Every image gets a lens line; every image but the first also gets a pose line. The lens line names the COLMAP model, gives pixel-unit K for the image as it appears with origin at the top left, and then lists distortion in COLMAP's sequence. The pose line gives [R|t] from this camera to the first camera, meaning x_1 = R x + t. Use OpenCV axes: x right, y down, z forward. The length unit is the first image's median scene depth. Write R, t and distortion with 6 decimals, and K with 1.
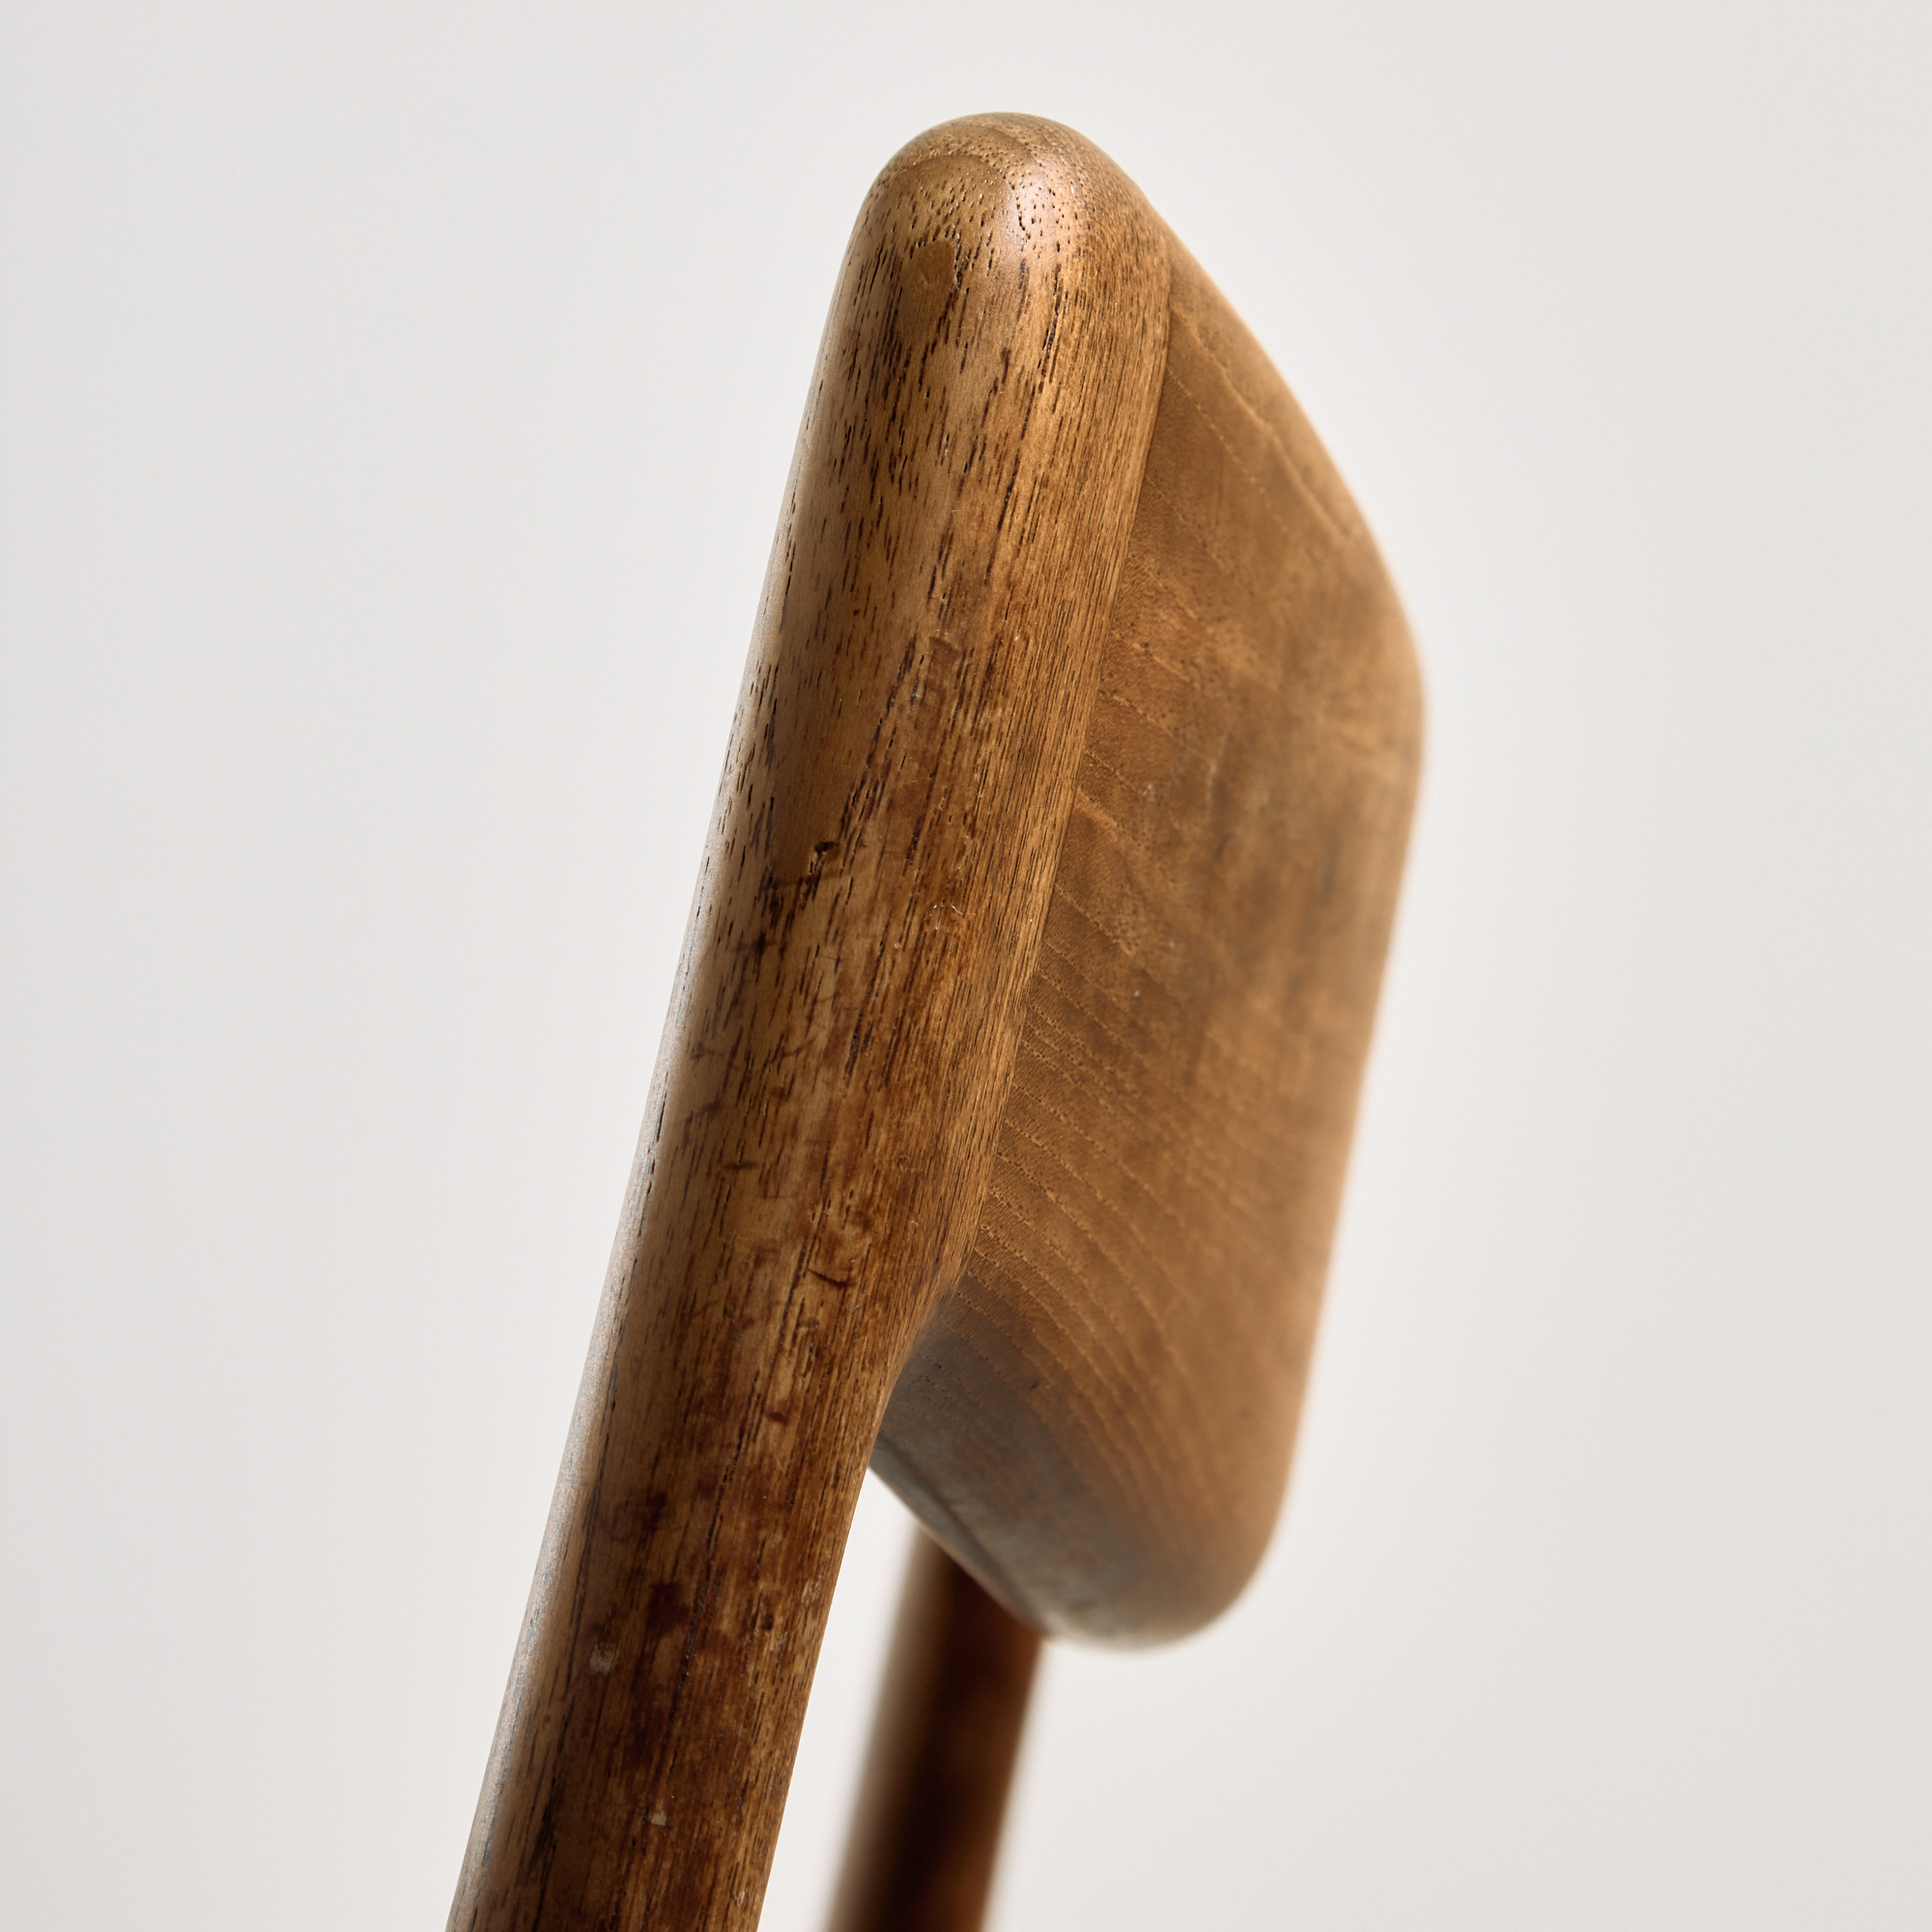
lens RADIAL K [[7508.2, 0, 966.0], [0, 7508.2, 966.0], [0, 0, 1]] dist [-0.206989, -0.298093]
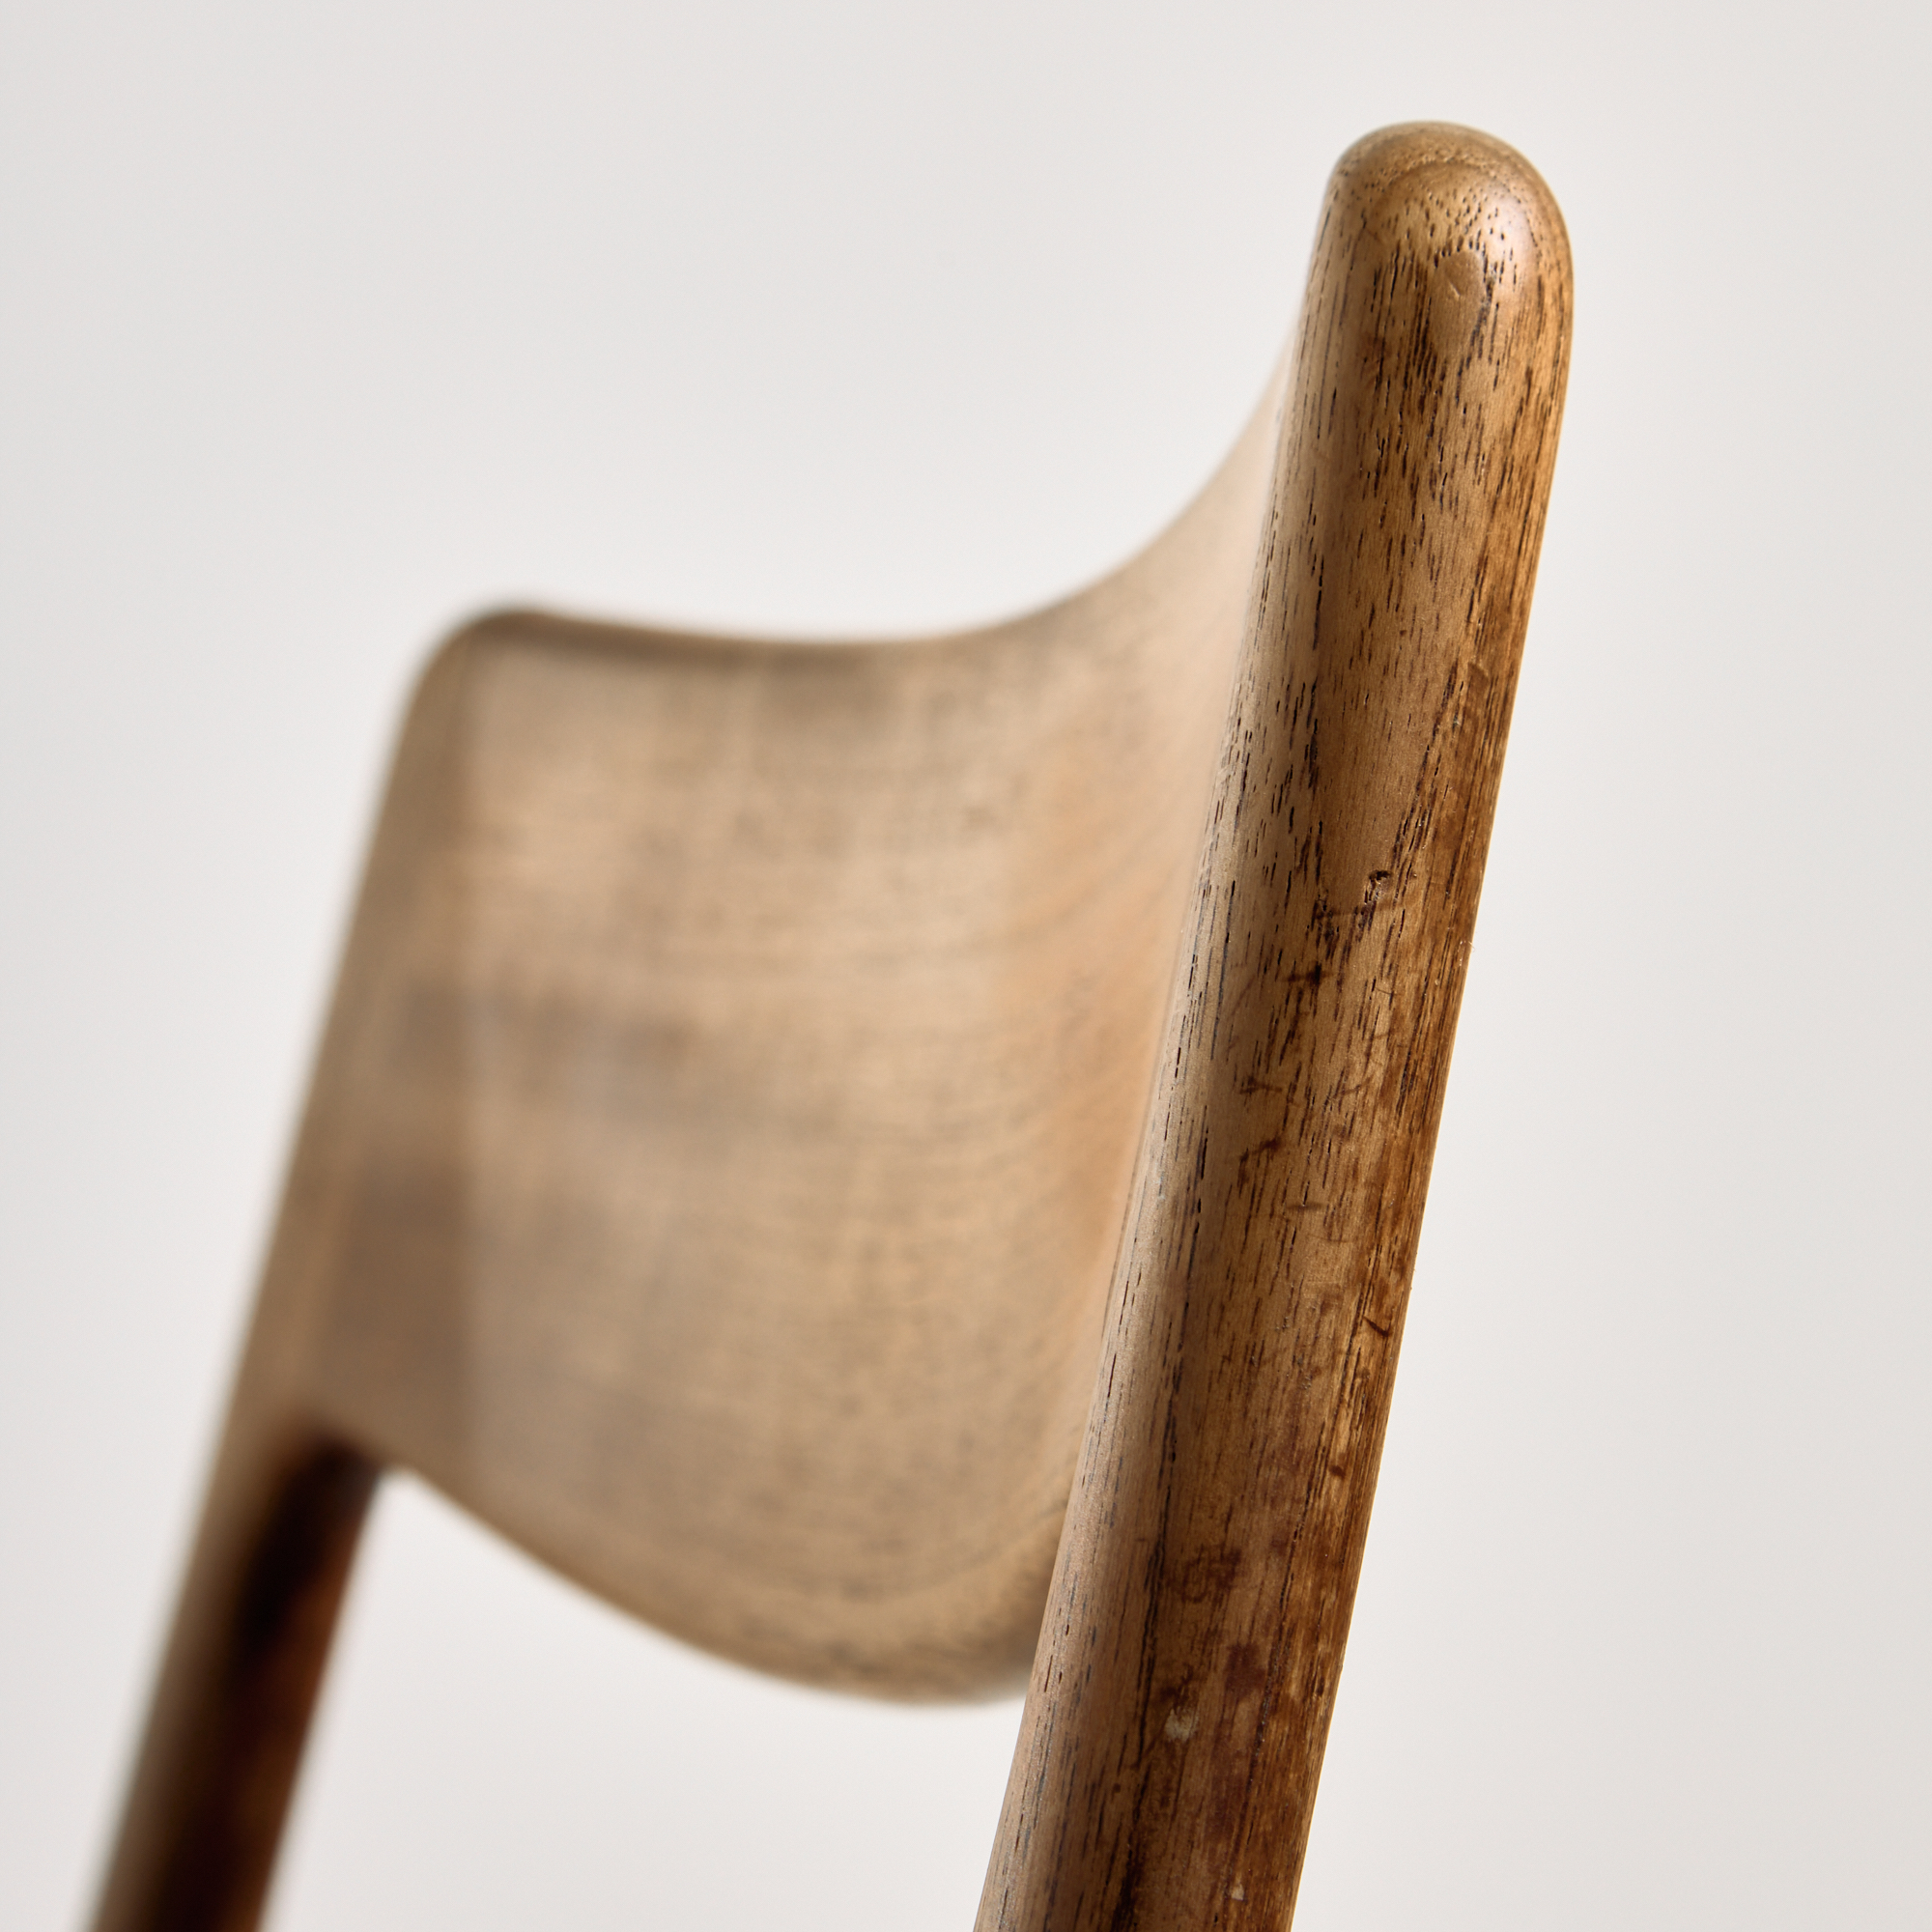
lens RADIAL K [[7508.2, 0, 966.0], [0, 7508.2, 966.0], [0, 0, 1]] dist [-0.206989, -0.298093]
pose [[0.941271, 0.038720, 0.335426, -0.389683], [-0.038142, 0.999238, -0.008313, 0.005551], [-0.335492, -0.004969, 0.942030, 0.116154]]
